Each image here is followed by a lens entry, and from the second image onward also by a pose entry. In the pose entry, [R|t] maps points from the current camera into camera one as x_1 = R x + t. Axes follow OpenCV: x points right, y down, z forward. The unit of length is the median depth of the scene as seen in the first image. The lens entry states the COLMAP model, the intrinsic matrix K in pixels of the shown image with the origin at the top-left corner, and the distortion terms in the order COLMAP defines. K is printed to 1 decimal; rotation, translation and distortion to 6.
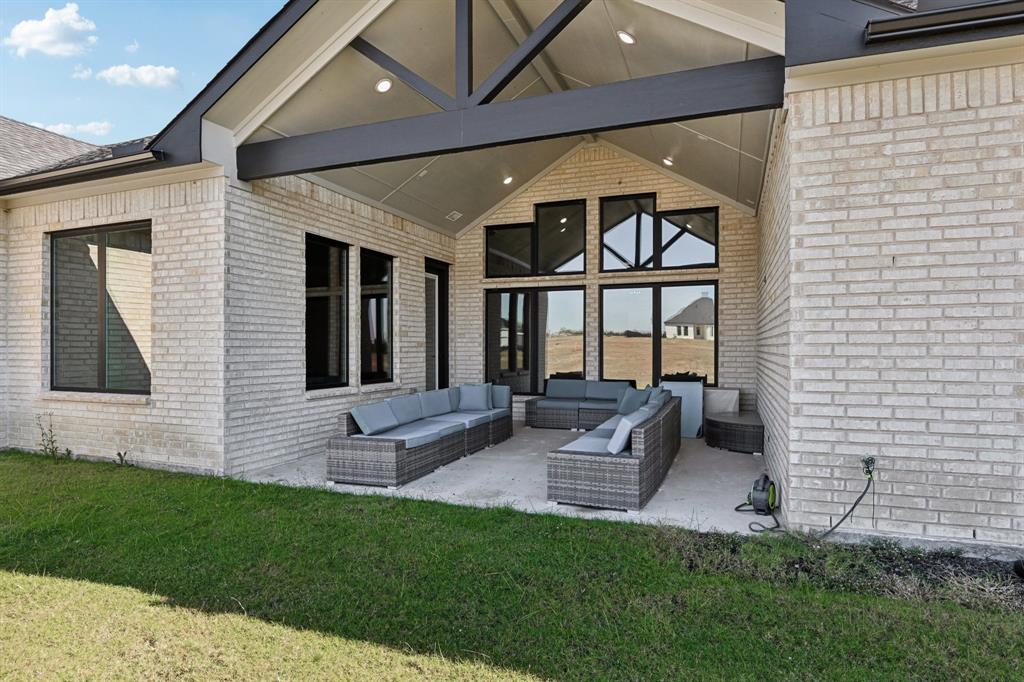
lens RADIAL K [[576.2, 0, 521.0], [0, 576.2, 349.8], [0, 0, 1]] dist [-0.024536, 0.001696]
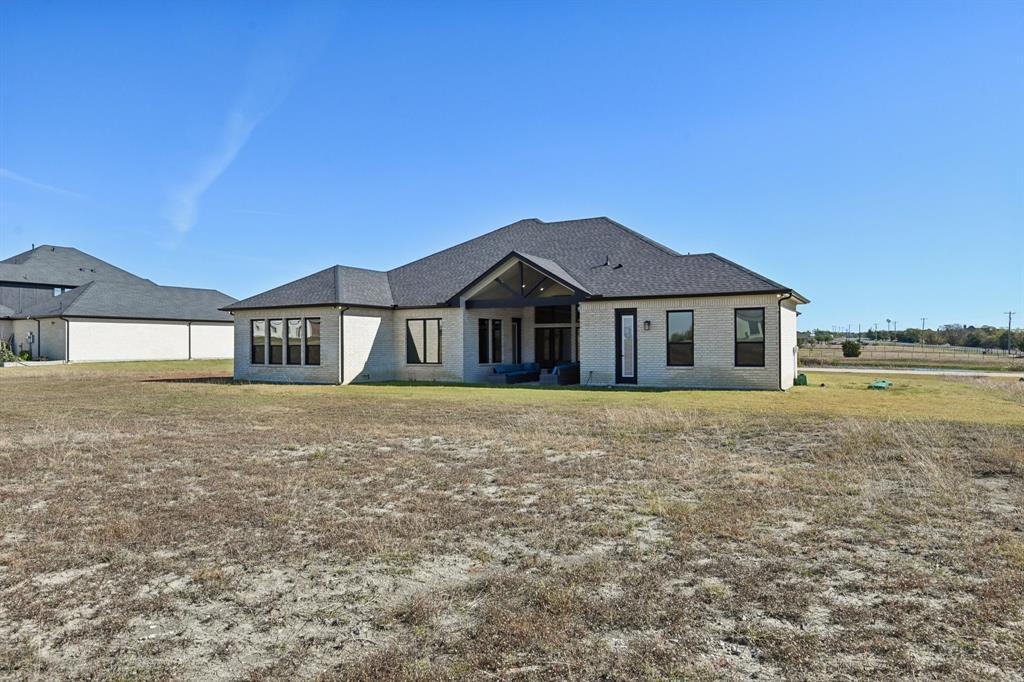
lens RADIAL K [[645.5, 0, 512.0], [0, 645.5, 341.0], [0, 0, 1]] dist [0.000658, 0.000057]
pose [[0.987085, -0.005496, -0.160101, 0.425244], [0.003327, 0.999899, -0.013808, -0.010099], [0.160161, 0.013097, 0.987004, -2.672236]]
